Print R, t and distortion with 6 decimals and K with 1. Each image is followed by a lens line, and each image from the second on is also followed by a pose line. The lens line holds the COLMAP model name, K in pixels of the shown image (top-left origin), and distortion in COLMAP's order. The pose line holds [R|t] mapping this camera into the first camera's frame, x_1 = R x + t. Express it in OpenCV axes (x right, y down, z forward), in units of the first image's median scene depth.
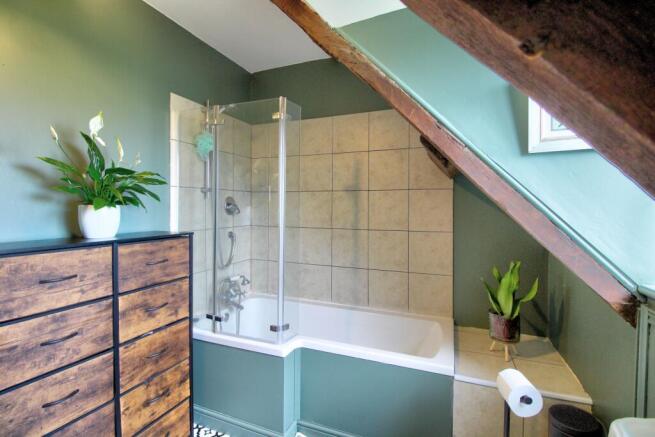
lens RADIAL K [[303.2, 0, 327.1], [0, 303.2, 212.9], [0, 0, 1]] dist [-0.007768, -0.007831]
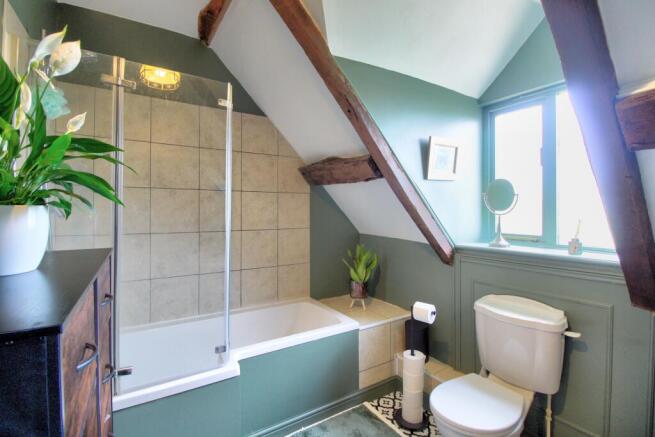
lens RADIAL K [[303.2, 0, 326.0], [0, 303.2, 216.7], [0, 0, 1]] dist [-0.007768, -0.007831]
pose [[0.577804, -0.025143, 0.815788, -0.571580], [0.014310, 0.999684, 0.020675, -0.008018], [-0.816050, -0.000272, 0.577981, 0.214671]]
